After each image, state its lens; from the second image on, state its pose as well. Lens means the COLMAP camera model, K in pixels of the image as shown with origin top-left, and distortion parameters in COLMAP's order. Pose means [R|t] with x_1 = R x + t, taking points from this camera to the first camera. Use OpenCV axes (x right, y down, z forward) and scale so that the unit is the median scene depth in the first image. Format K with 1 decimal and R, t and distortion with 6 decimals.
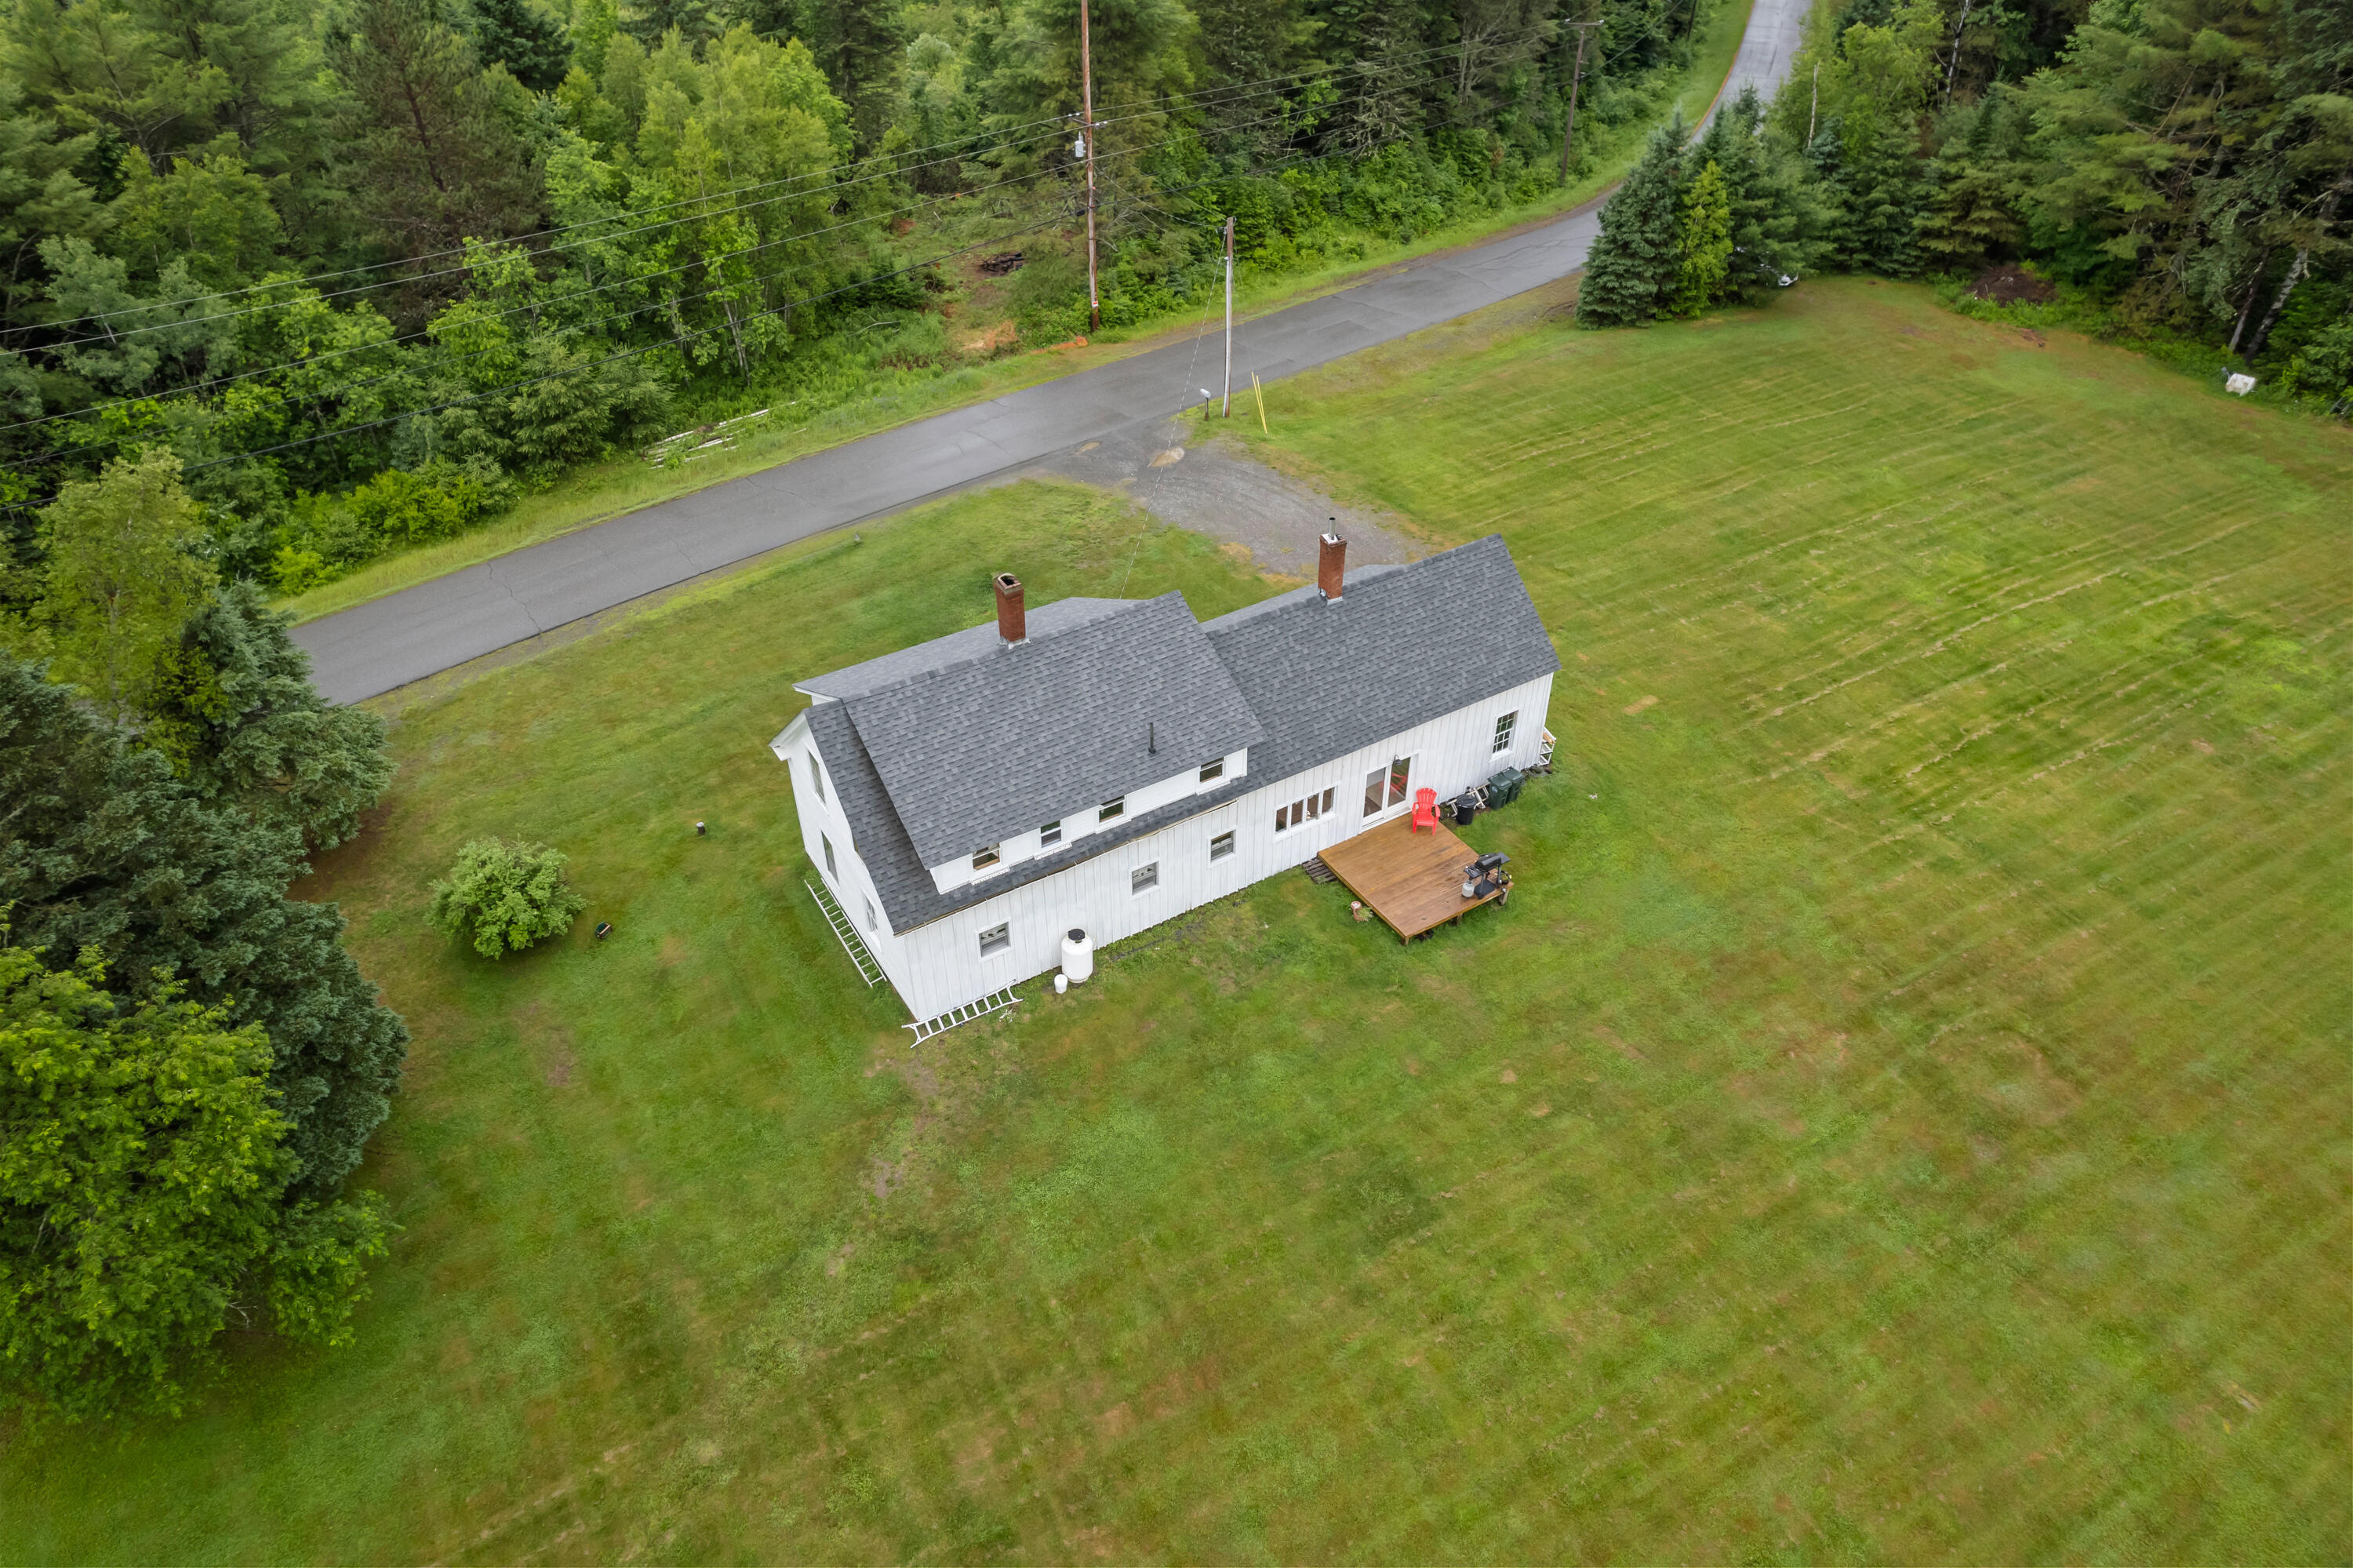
lens RADIAL K [[1514.0, 0, 1176.5], [0, 1514.0, 784.0], [0, 0, 1]] dist [-0.065782, 0.057040]
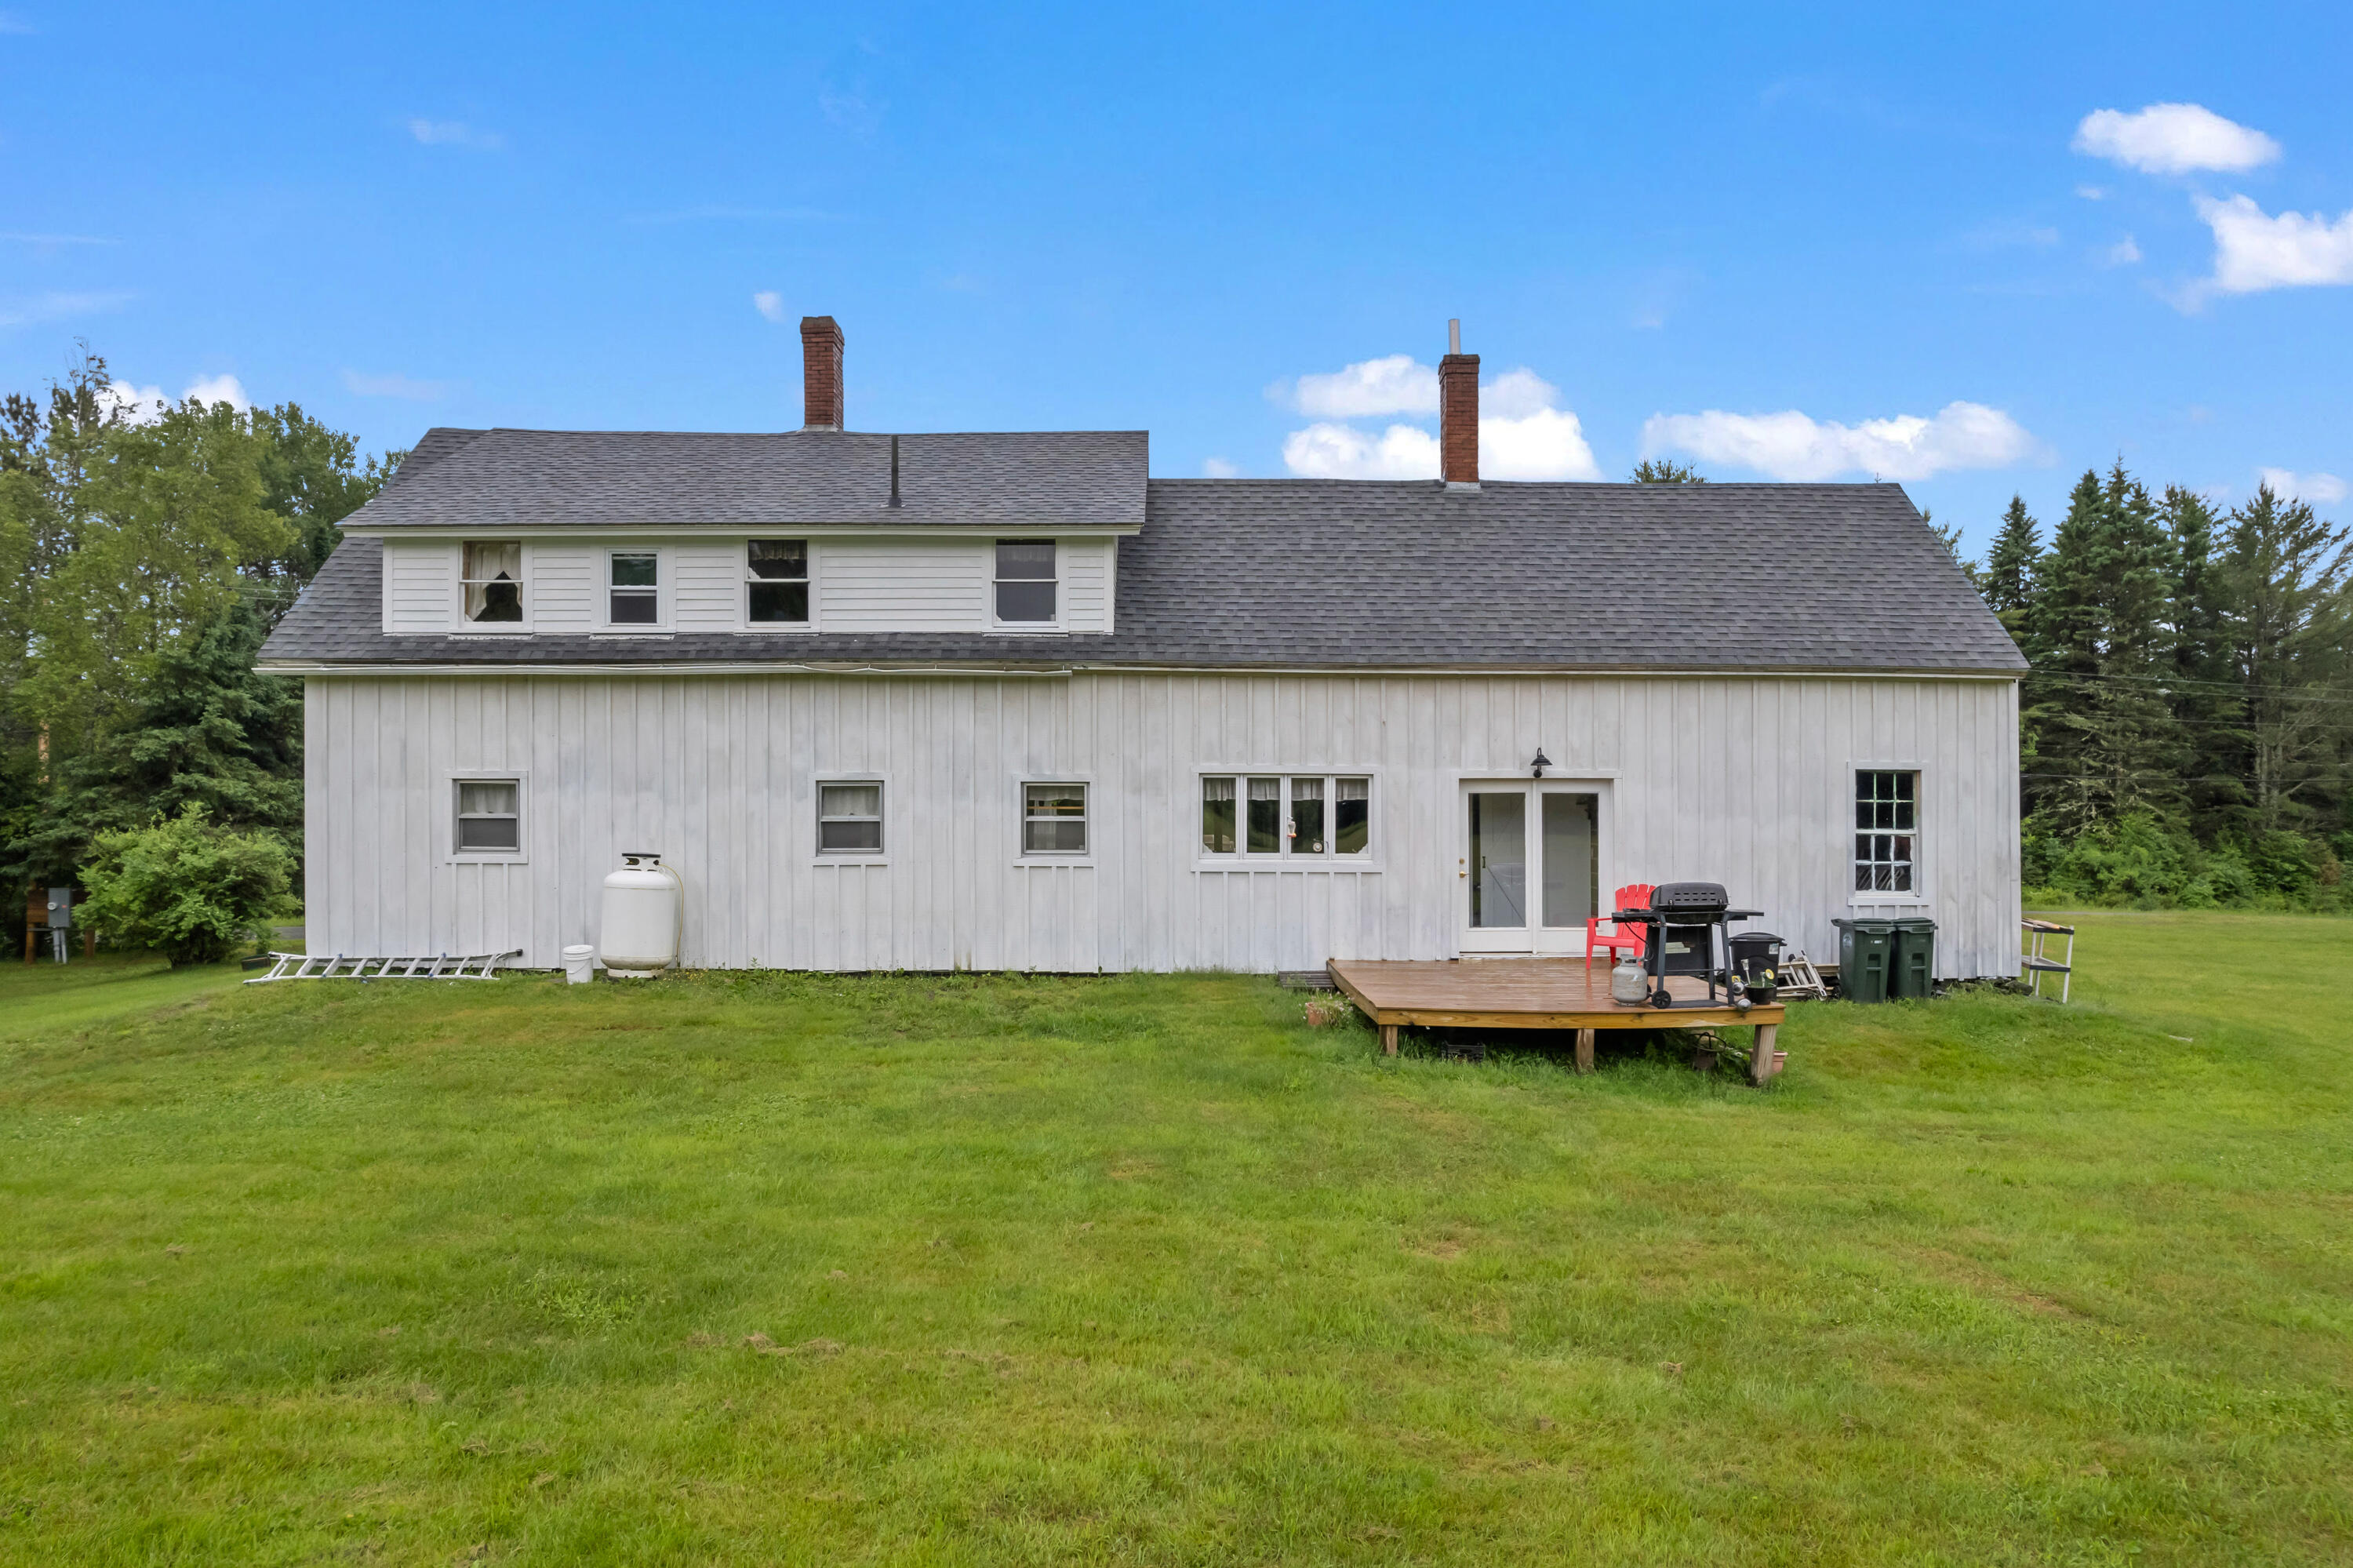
lens RADIAL K [[1514.0, 0, 1176.5], [0, 1514.0, 784.0], [0, 0, 1]] dist [-0.065782, 0.057040]
pose [[0.850367, -0.007071, -0.526142, 0.282735], [-0.332729, 0.767397, -0.548081, 0.254071], [0.407635, 0.641133, 0.650217, 0.695531]]
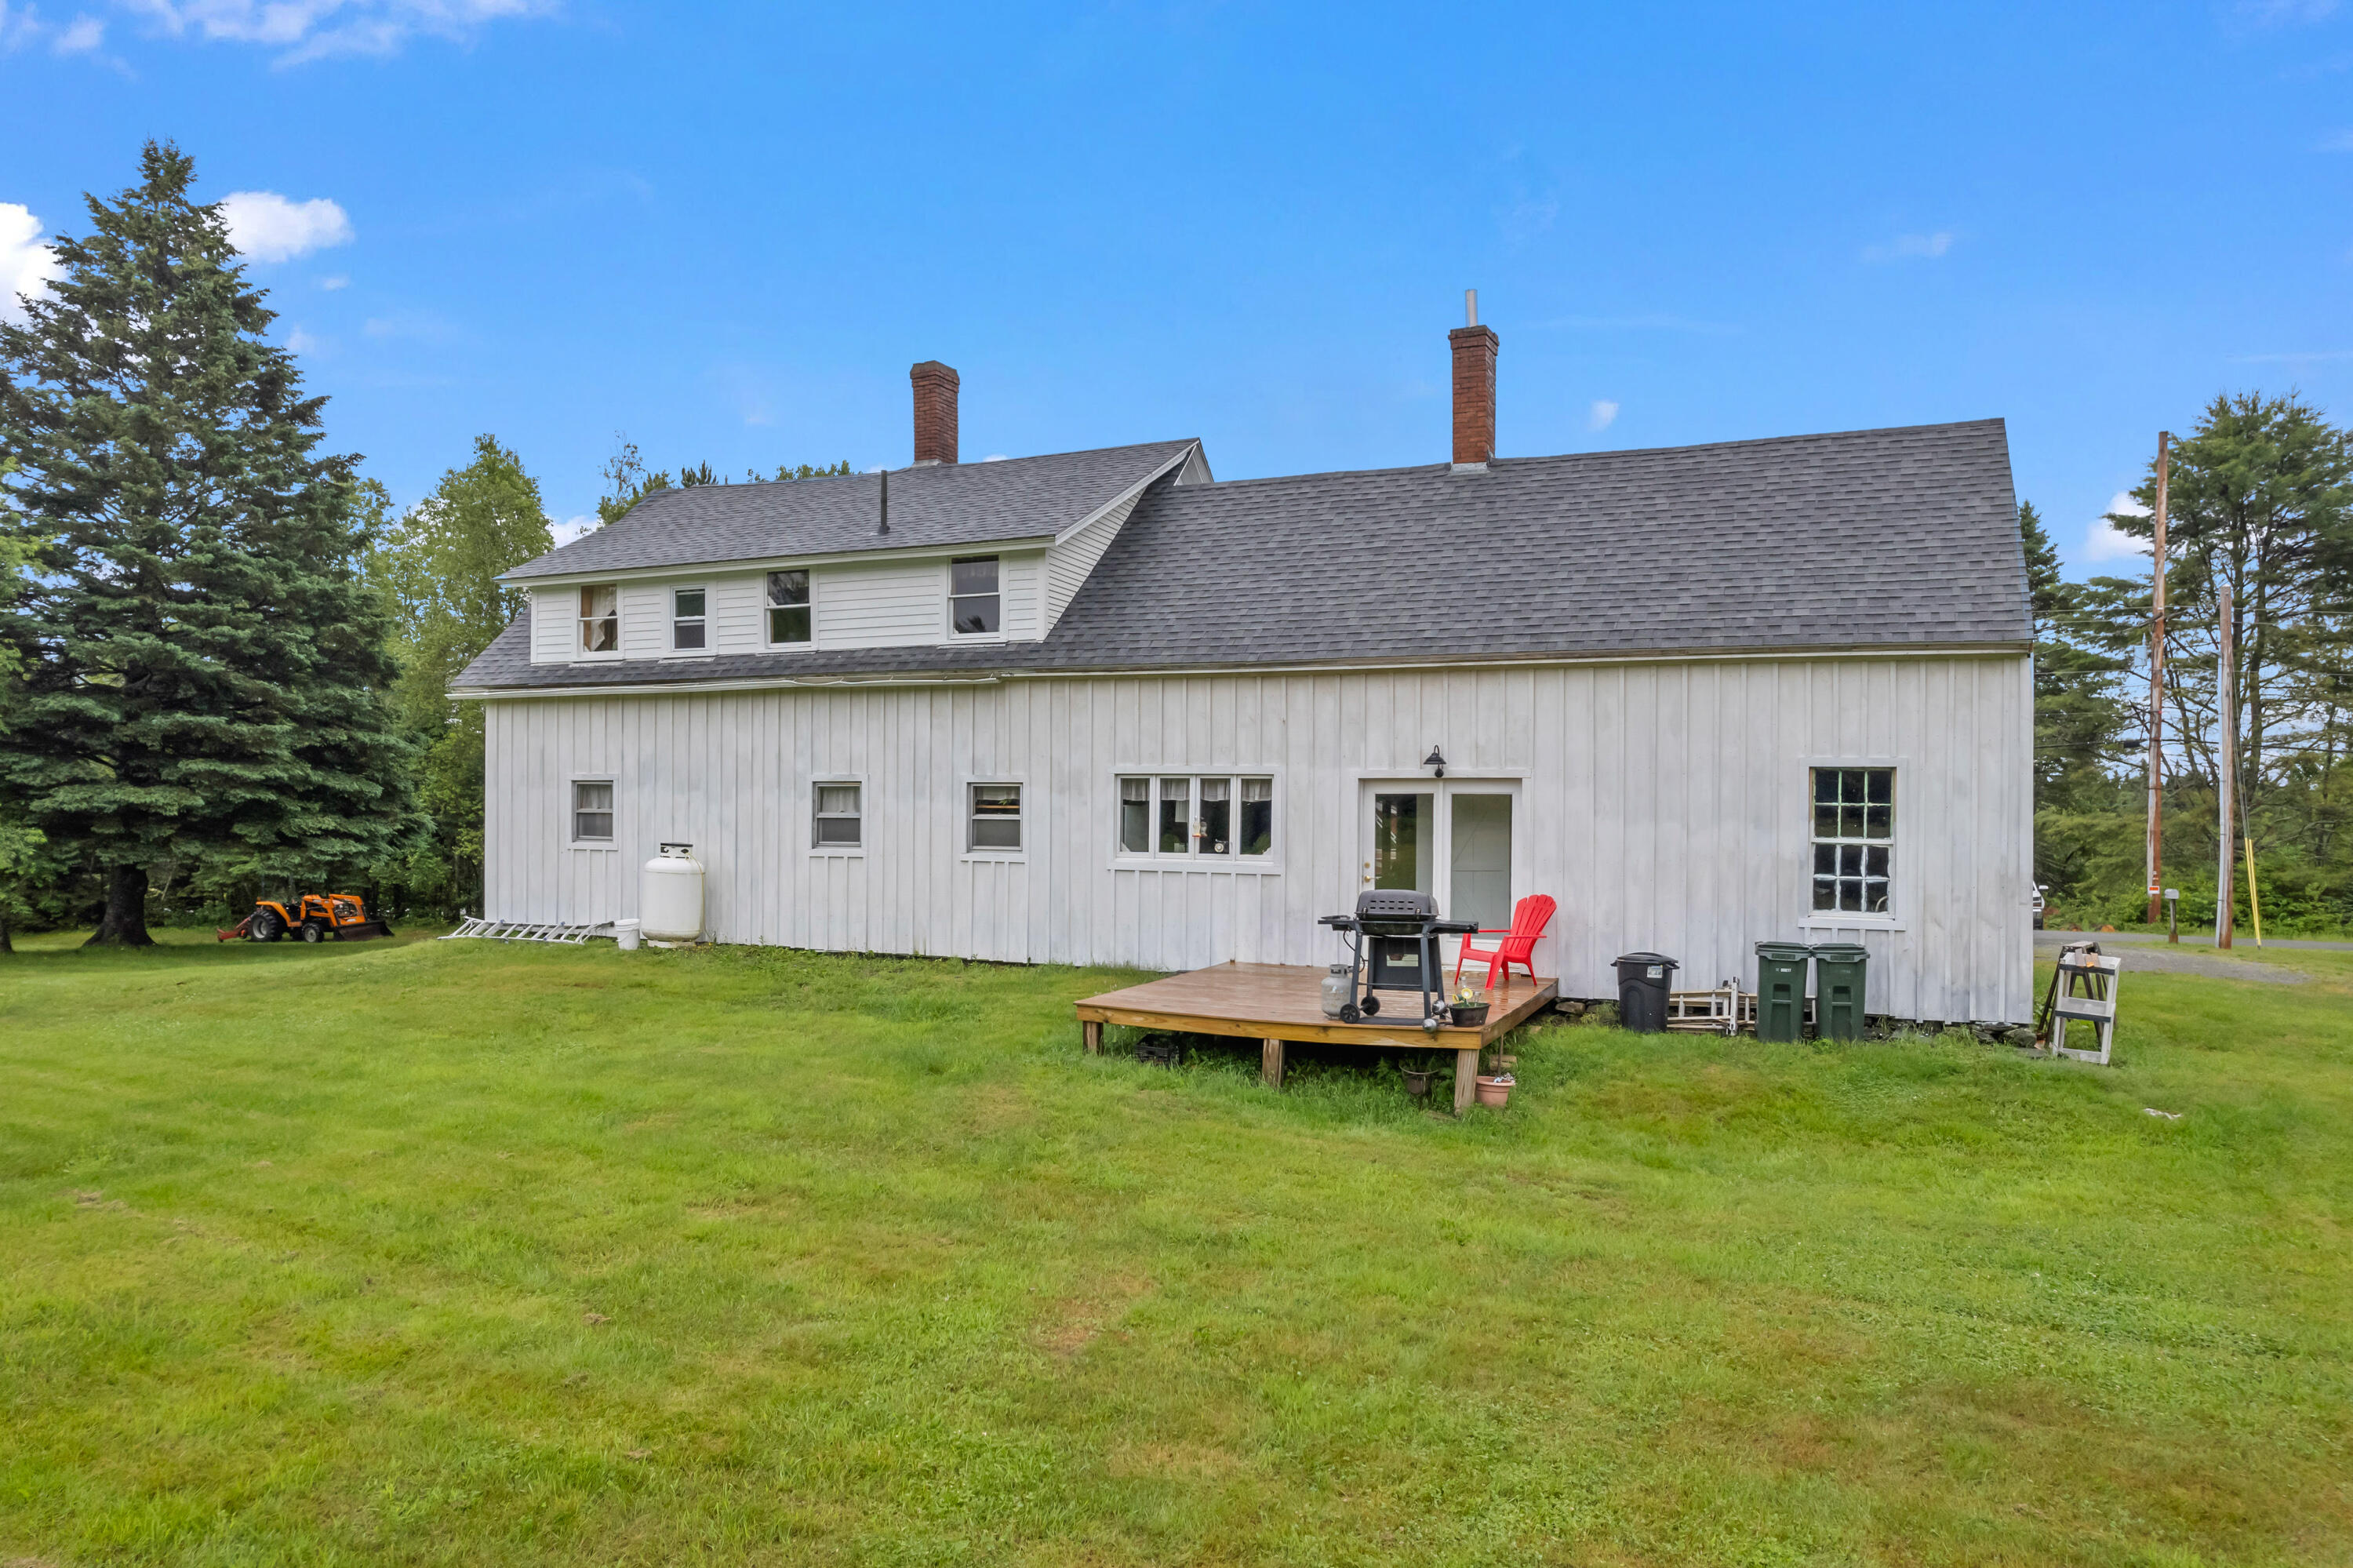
lens RADIAL K [[1523.4, 0, 1176.5], [0, 1523.4, 784.0], [0, 0, 1]] dist [-0.066942, 0.053941]
pose [[0.557748, -0.009014, -0.829962, 0.438329], [-0.529448, 0.766226, -0.364120, 0.170004], [0.639220, 0.642509, 0.422588, 0.799496]]
